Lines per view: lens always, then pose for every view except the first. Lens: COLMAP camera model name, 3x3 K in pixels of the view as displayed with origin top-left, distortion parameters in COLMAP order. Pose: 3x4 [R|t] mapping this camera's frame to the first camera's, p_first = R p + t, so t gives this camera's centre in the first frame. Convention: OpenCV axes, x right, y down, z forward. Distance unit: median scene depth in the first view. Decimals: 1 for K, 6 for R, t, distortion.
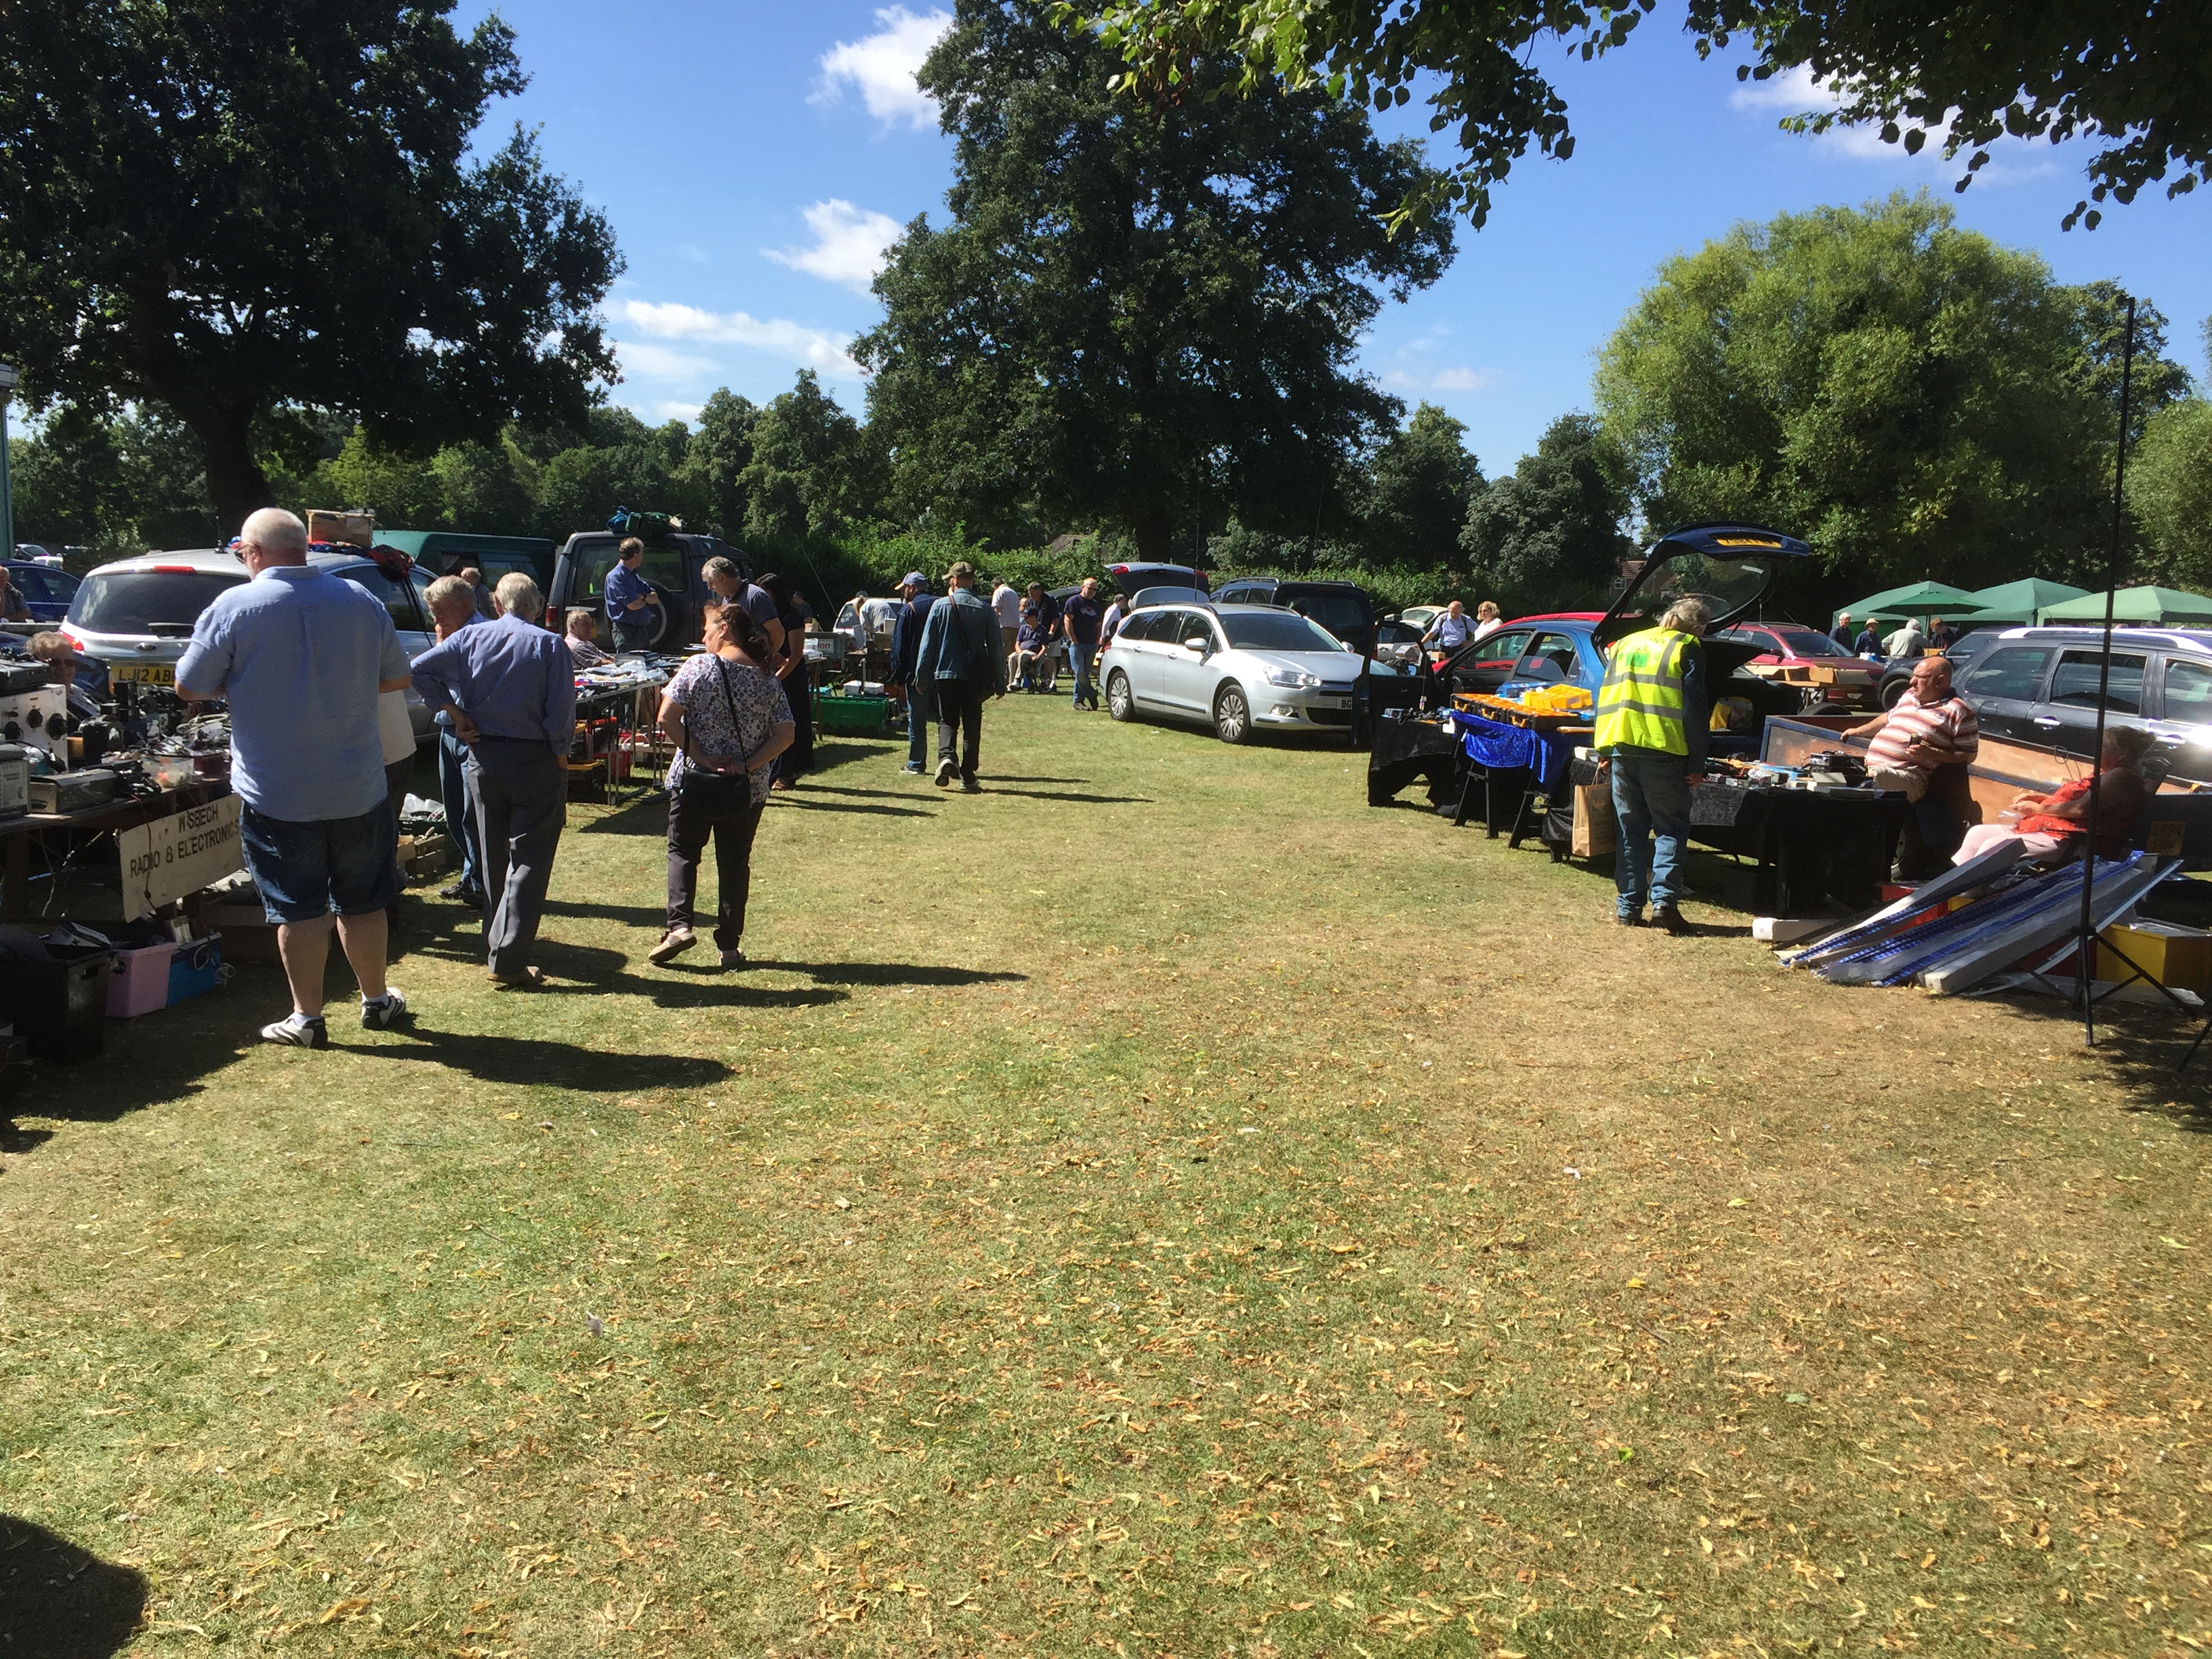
lens RADIAL K [[1904.4, 0, 1106.0], [0, 1904.4, 829.5], [0, 0, 1]] dist [0.009287, 0.010948]
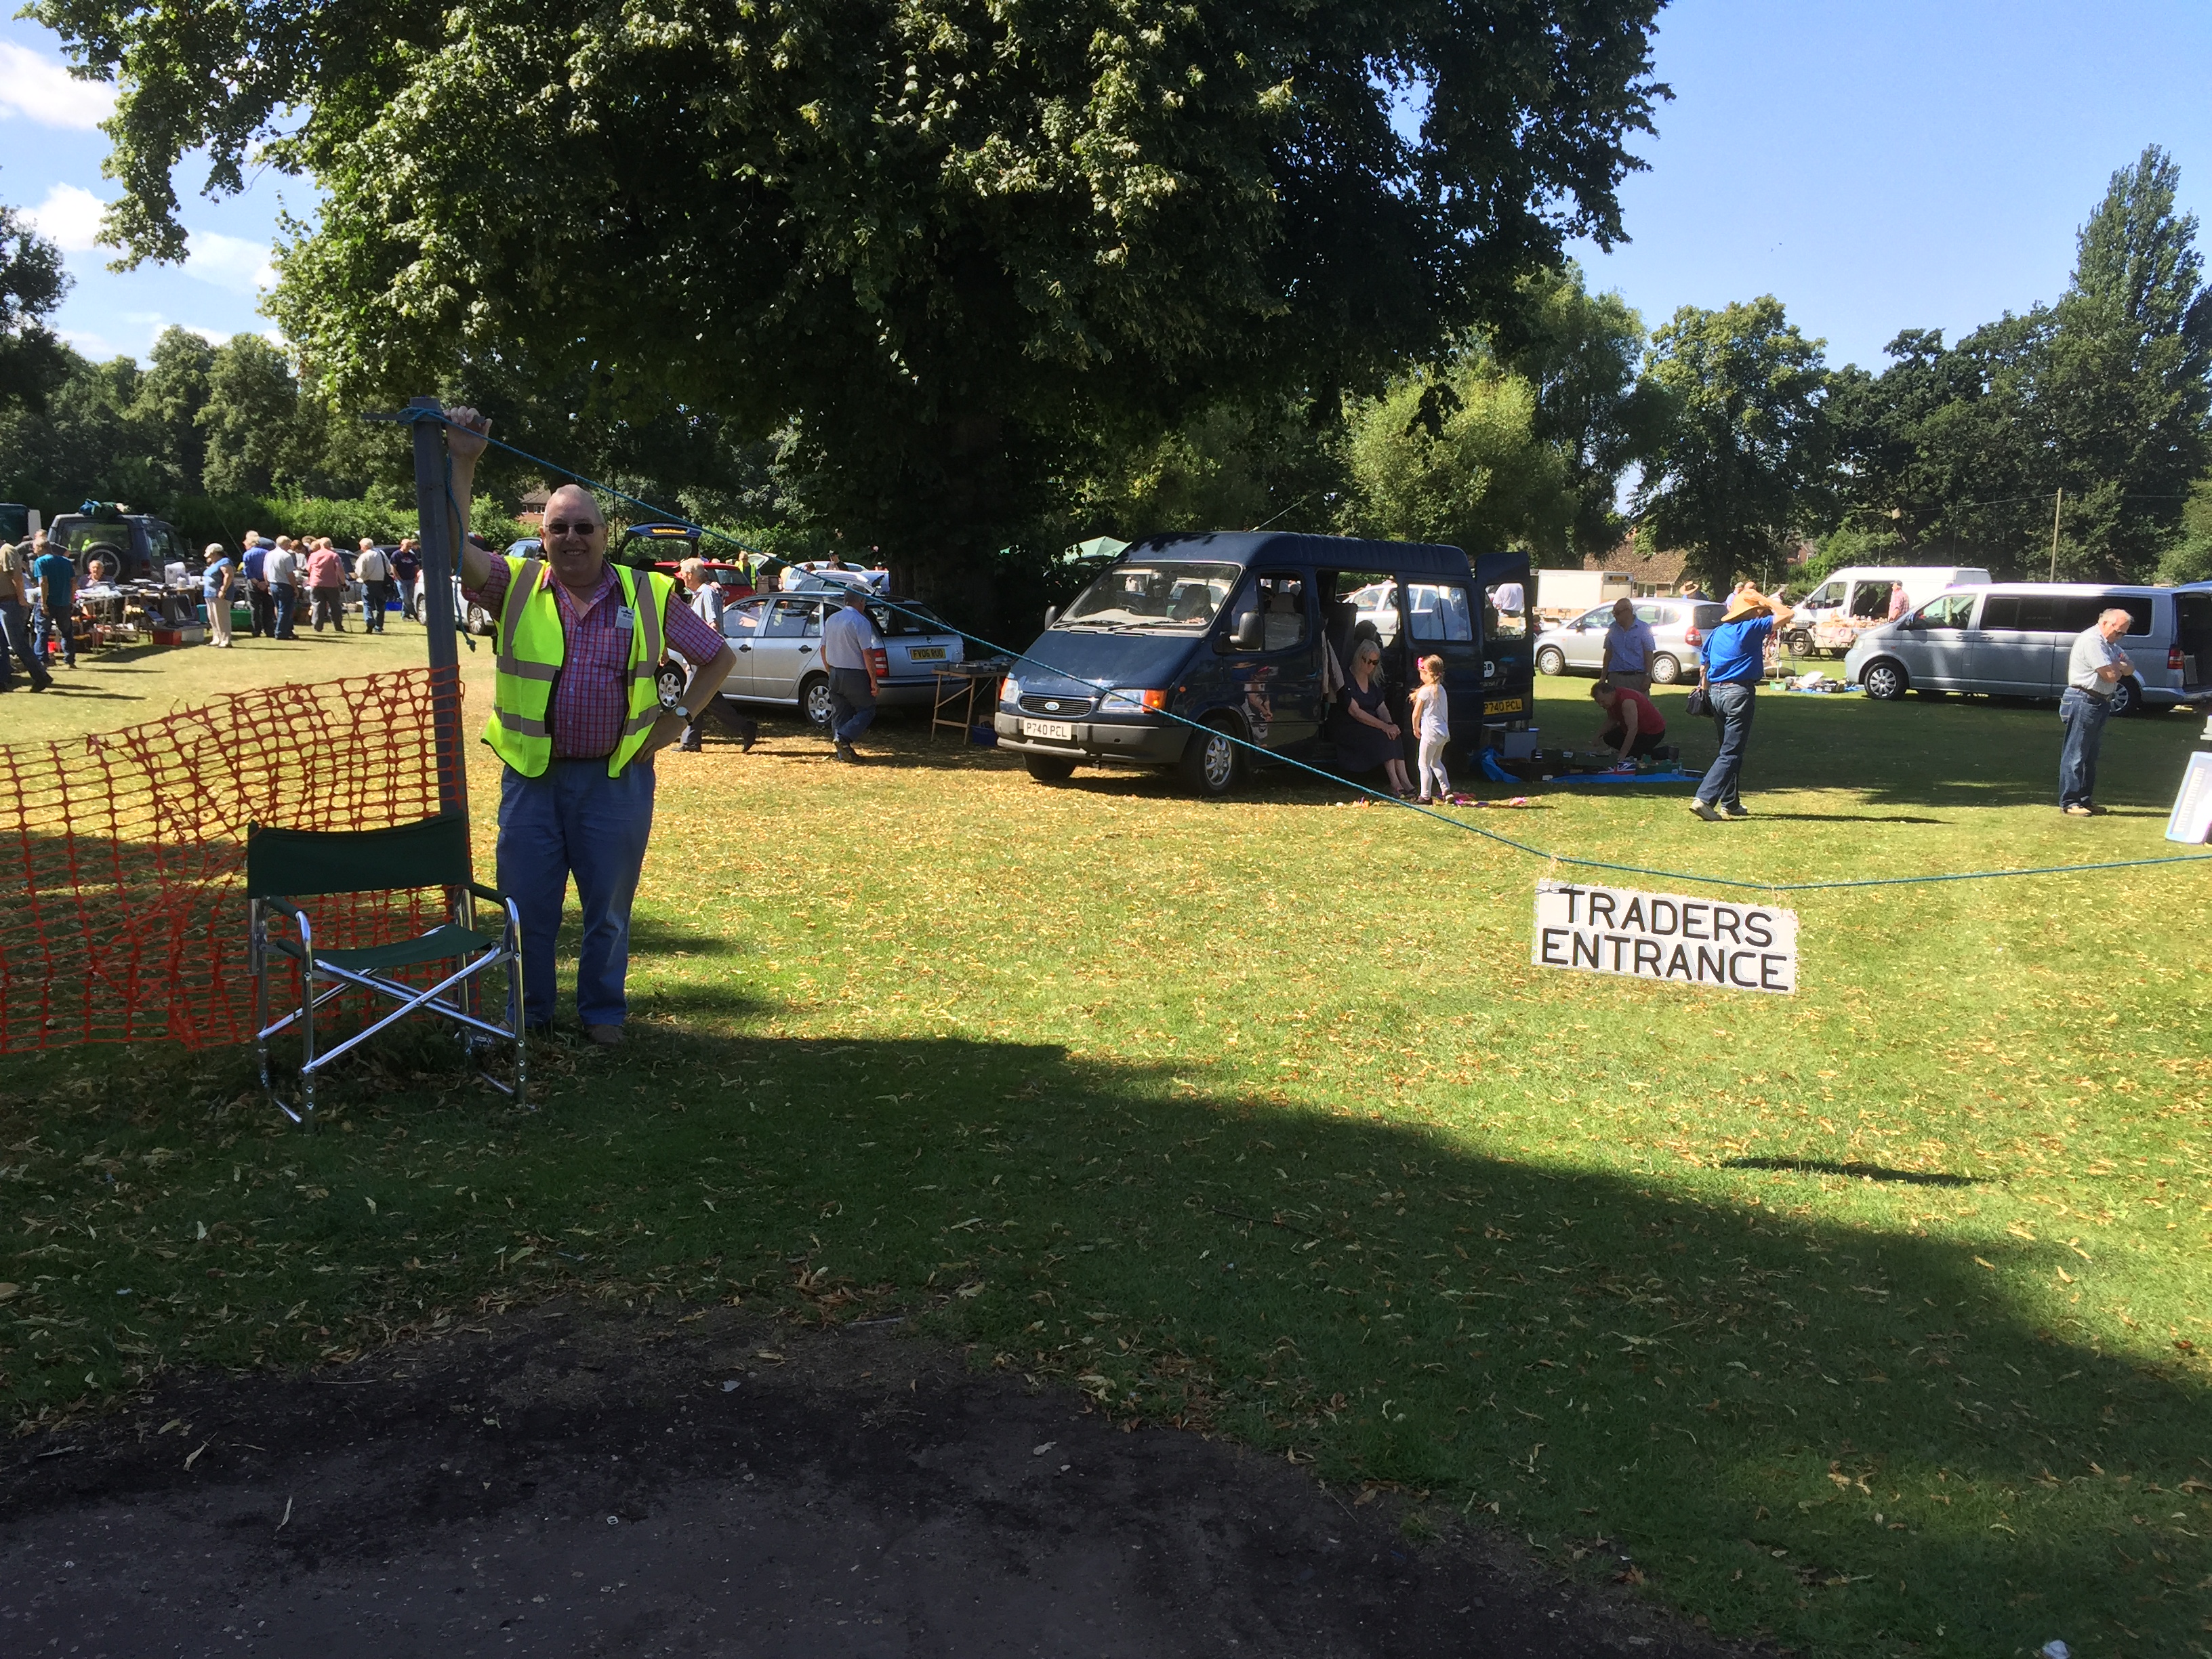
lens RADIAL K [[1904.4, 0, 1106.0], [0, 1904.4, 829.5], [0, 0, 1]] dist [0.009287, 0.010948]
pose [[0.969951, -0.036017, 0.240620, 0.090325], [0.028631, 0.999007, 0.034125, 0.041502], [-0.241610, -0.026211, 0.970019, -0.395841]]
